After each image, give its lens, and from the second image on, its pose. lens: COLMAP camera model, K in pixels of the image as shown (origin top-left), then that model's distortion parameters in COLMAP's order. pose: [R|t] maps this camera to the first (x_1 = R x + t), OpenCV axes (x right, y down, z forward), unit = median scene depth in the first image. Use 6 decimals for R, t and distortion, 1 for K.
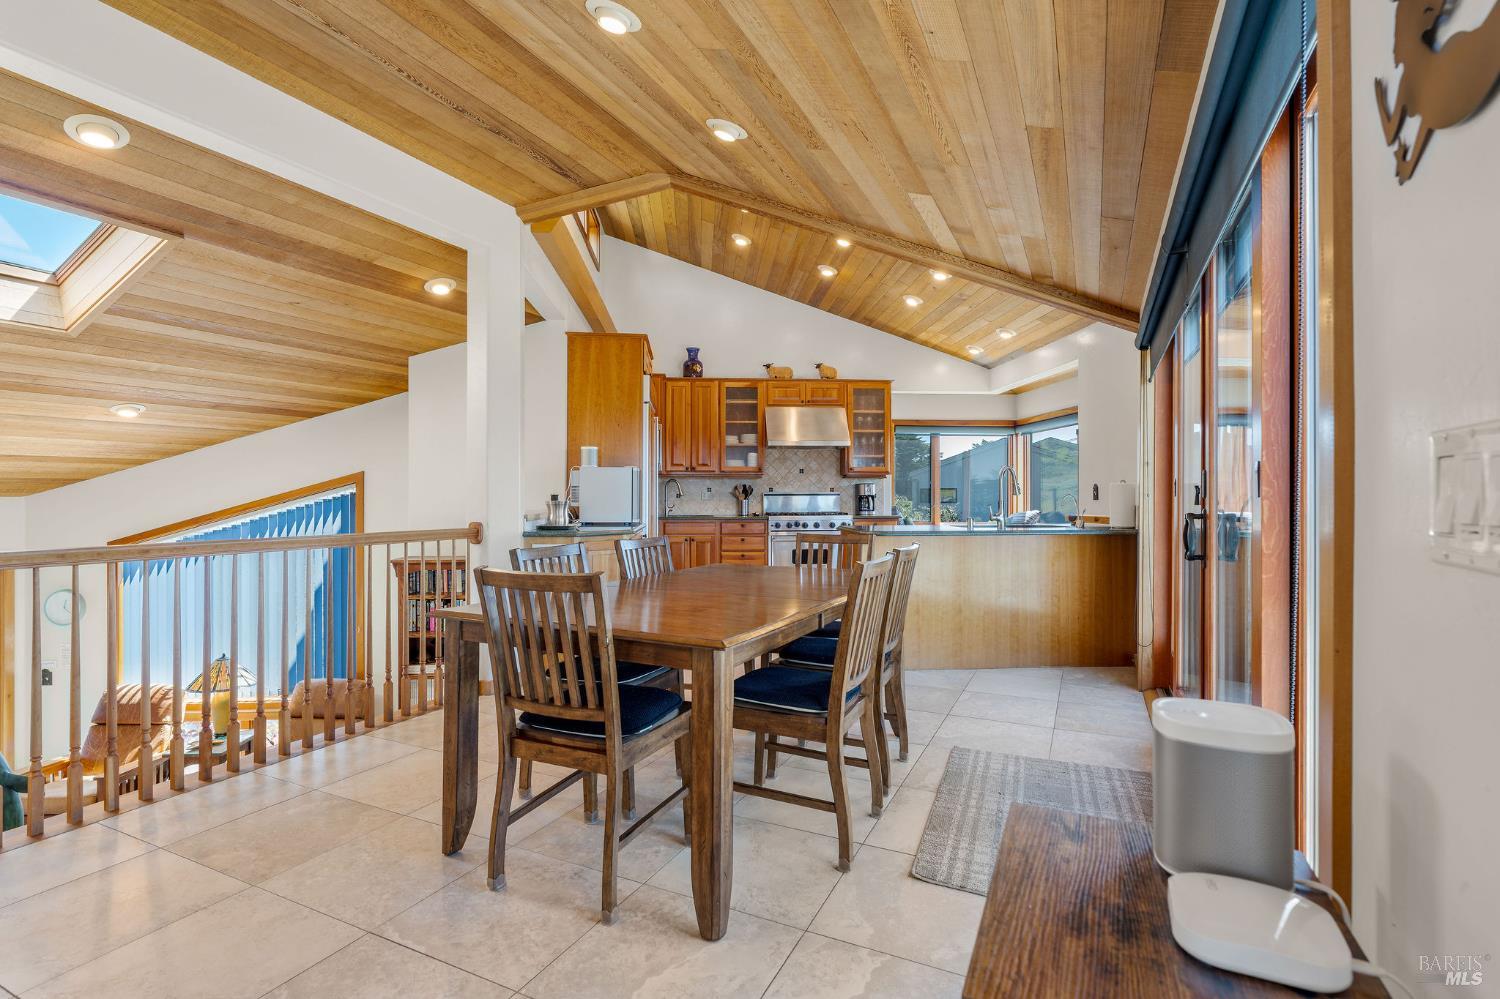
lens RADIAL K [[722.3, 0, 745.7], [0, 722.3, 498.8], [0, 0, 1]] dist [0.001162, -0.000482]
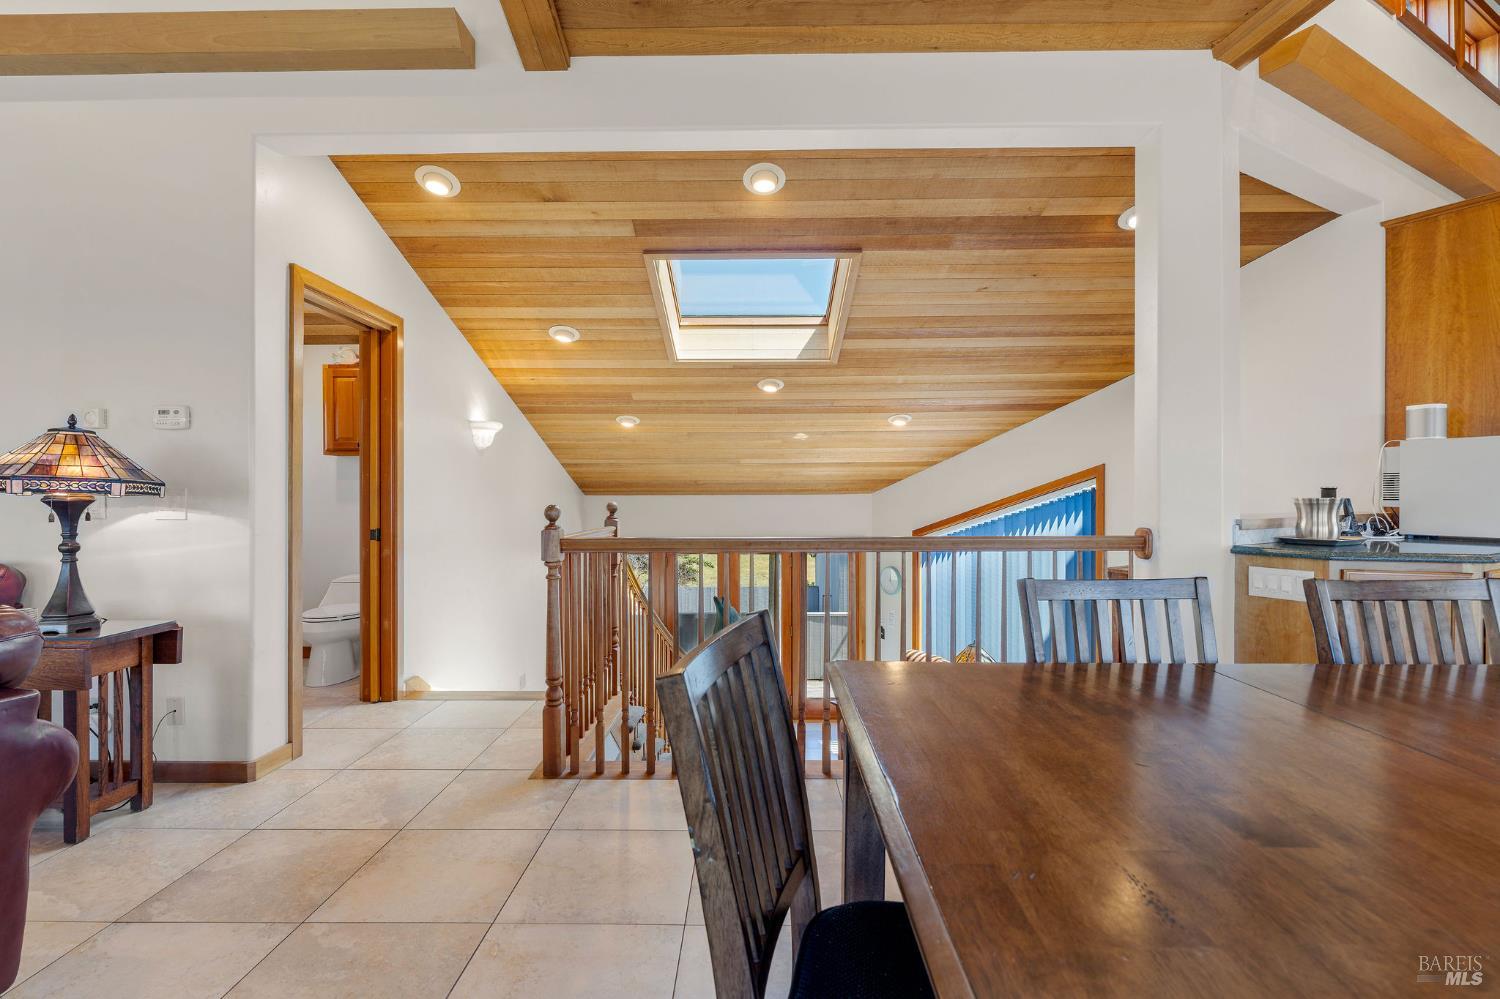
lens RADIAL K [[680.2, 0, 765.8], [0, 680.2, 498.4], [0, 0, 1]] dist [-0.007447, 0.002694]
pose [[0.424443, 0.003421, -0.905448, 0.037802], [0.001177, 0.999990, 0.004330, 0.000028], [0.905454, -0.002904, 0.424434, 0.216559]]
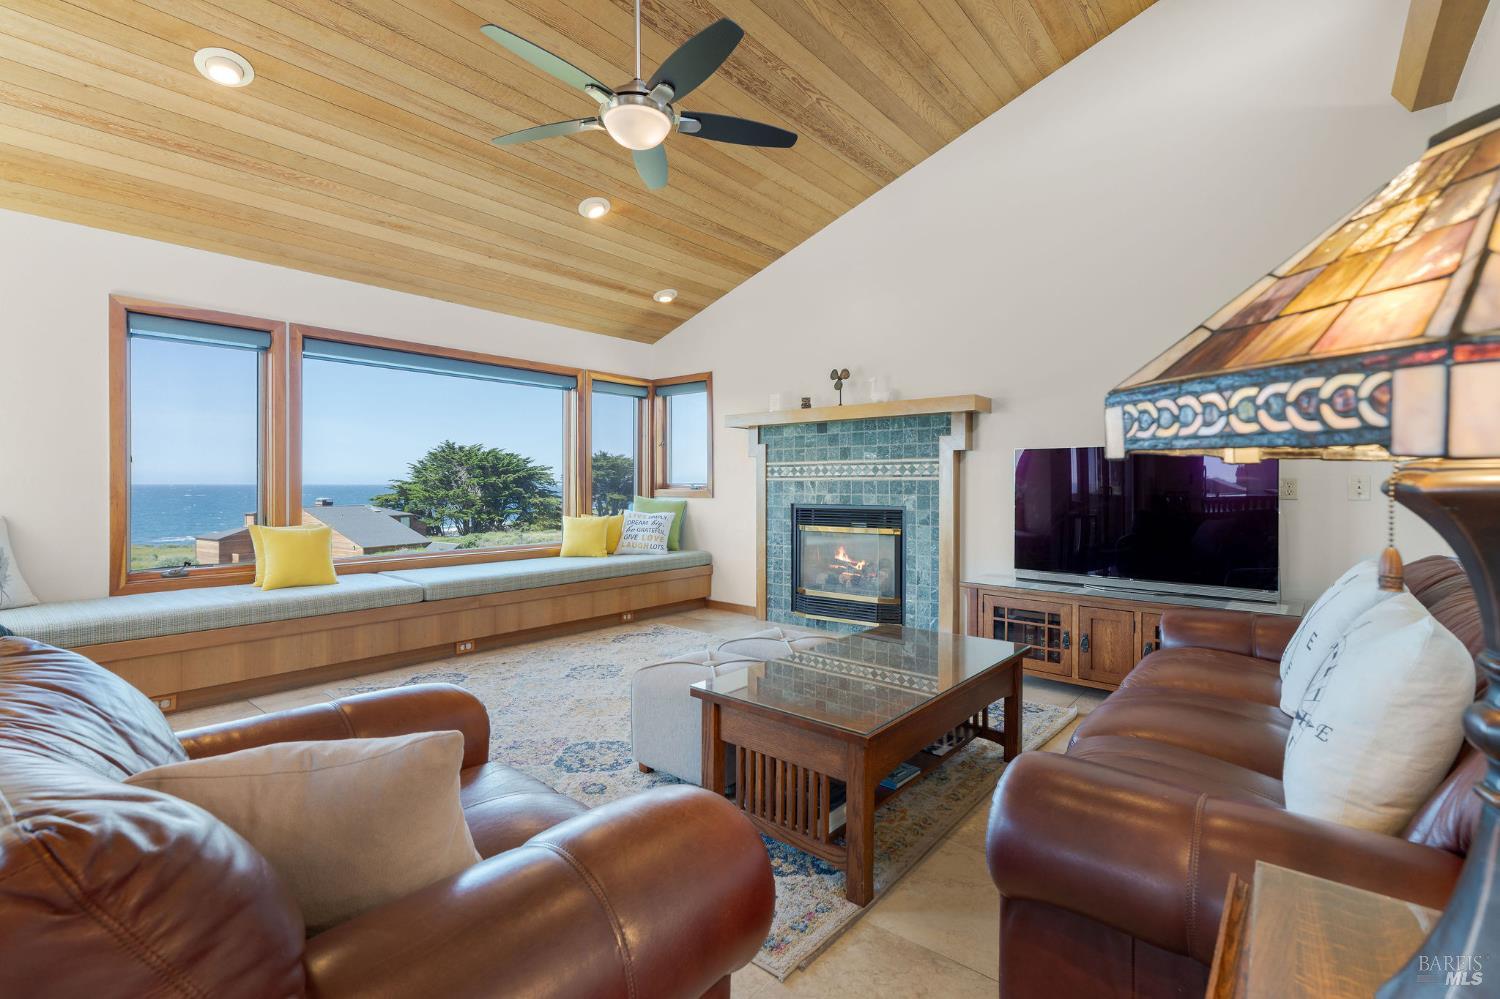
lens RADIAL K [[680.2, 0, 746.0], [0, 680.2, 484.8], [0, 0, 1]] dist [-0.007447, 0.002694]
pose [[-0.969741, -0.001587, 0.244130, -0.303936], [-0.000541, 0.999990, 0.004353, 0.001396], [-0.244134, 0.004089, -0.969733, 0.141812]]
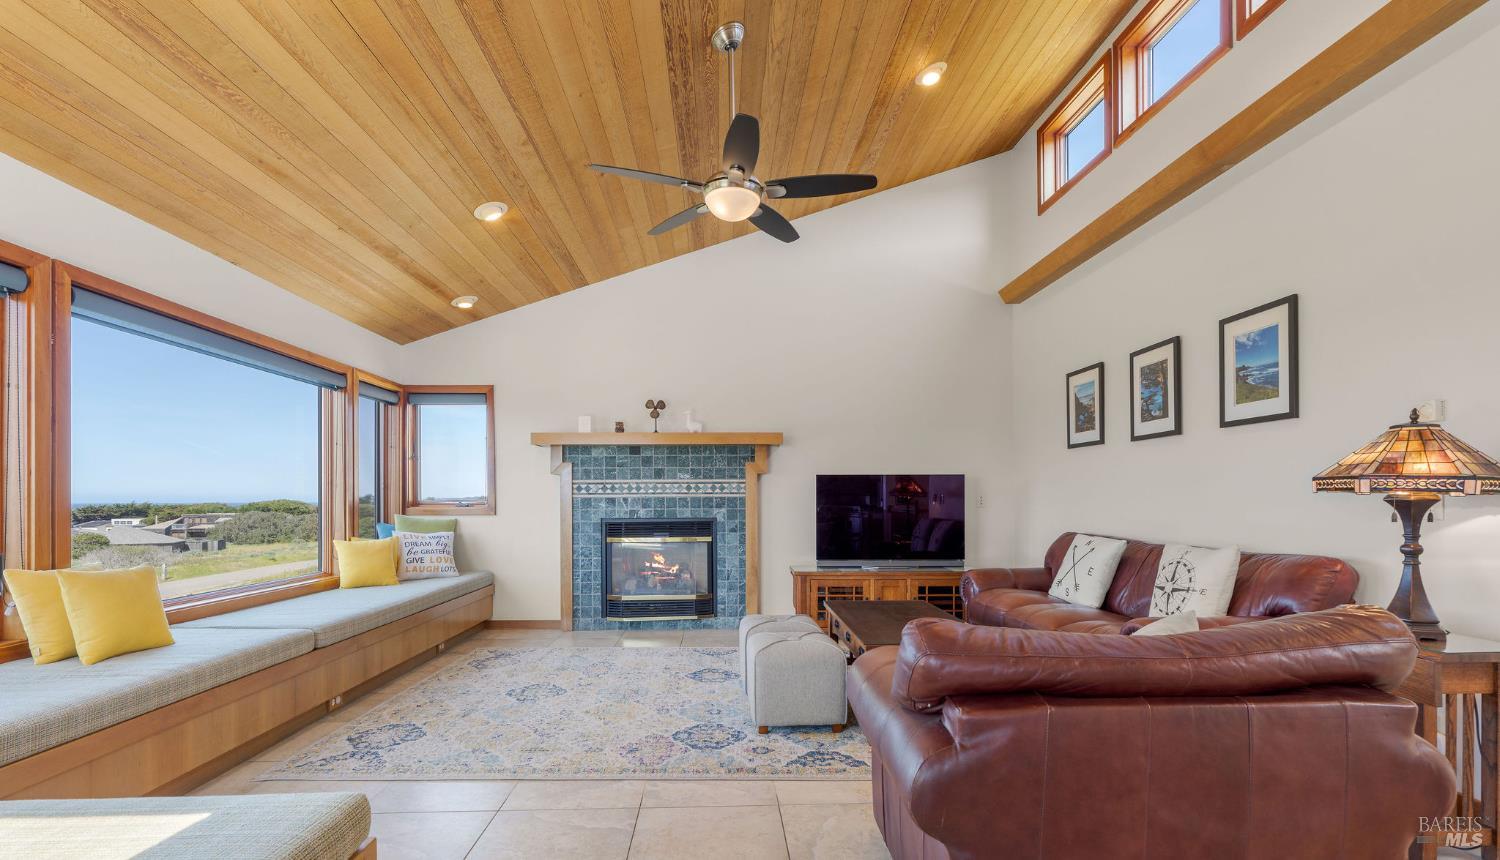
lens RADIAL K [[674.1, 0, 739.5], [0, 674.1, 494.3], [0, 0, 1]] dist [0.007799, -0.000251]
pose [[-0.884750, 0.000660, -0.466066, 0.018431], [0.002561, 0.999991, -0.003446, -0.000127], [0.466060, -0.004243, -0.884743, 0.186064]]
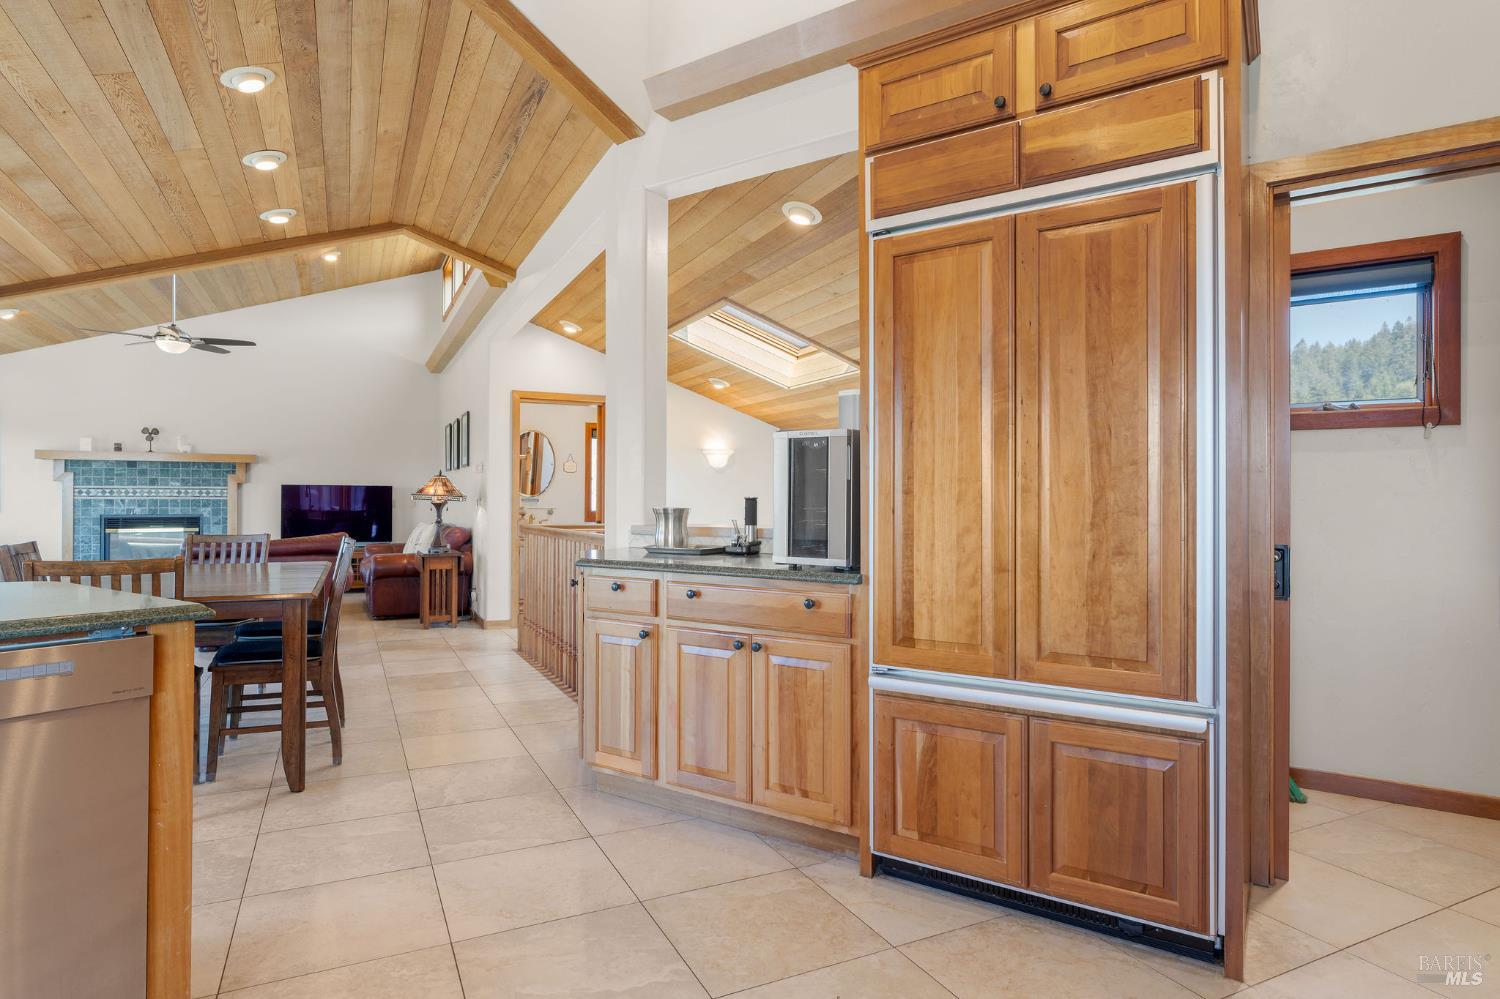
lens RADIAL K [[832.3, 0, 750.0], [0, 832.3, 496.6], [0, 0, 1]] dist [-0.006772, 0.003937]
pose [[-0.617532, -0.006758, -0.786517, 0.170415], [-0.005060, 0.999977, -0.004620, -0.002320], [0.786530, 0.001127, -0.617551, 0.929238]]
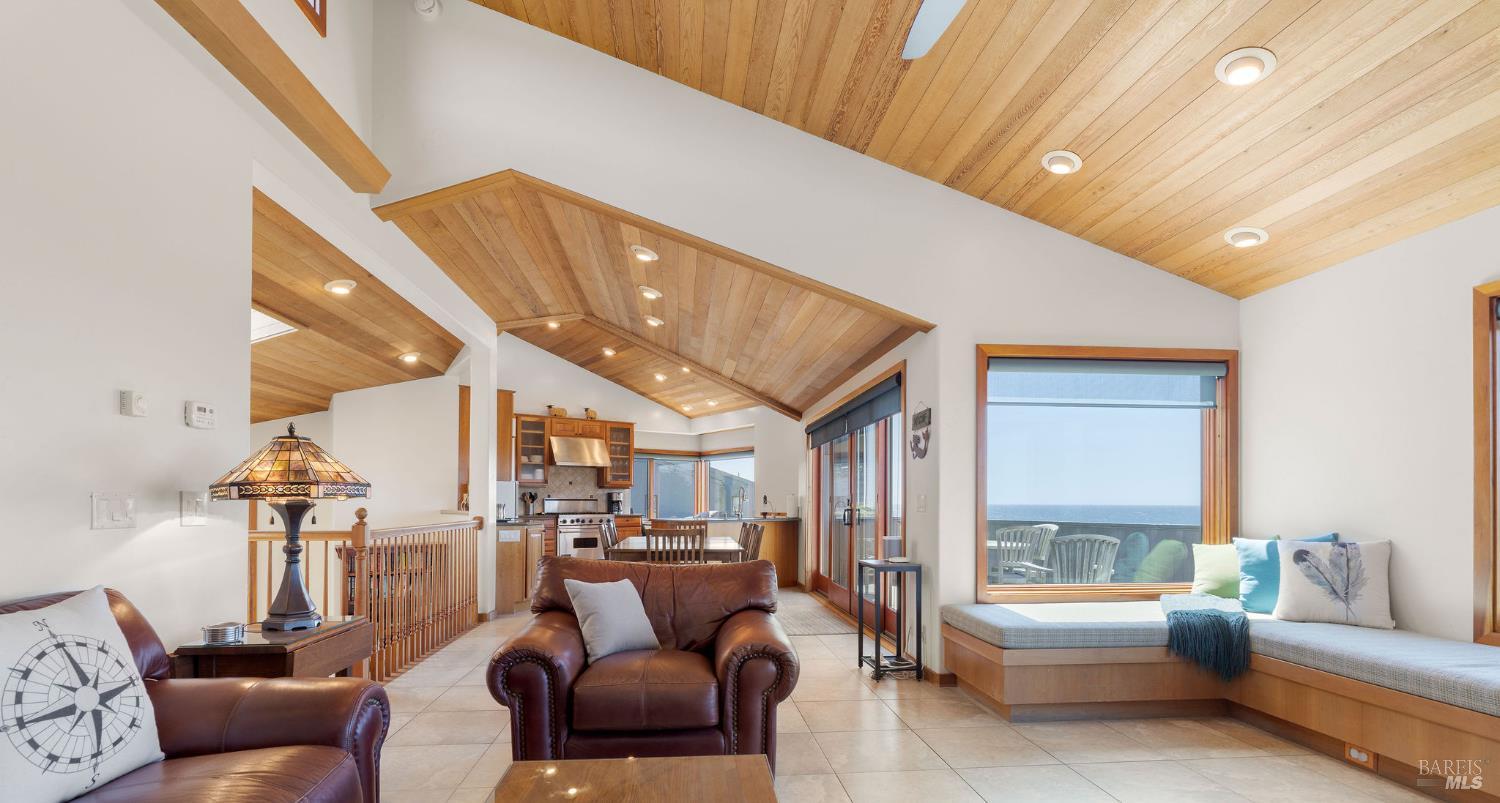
lens RADIAL K [[663.1, 0, 740.4], [0, 663.1, 500.0], [0, 0, 1]] dist [0.003561, 0.000871]
pose [[0.855541, 0.005708, 0.517703, -0.334412], [-0.003214, 0.999979, -0.005713, 0.000850], [-0.517725, 0.003224, 0.855541, -0.294105]]
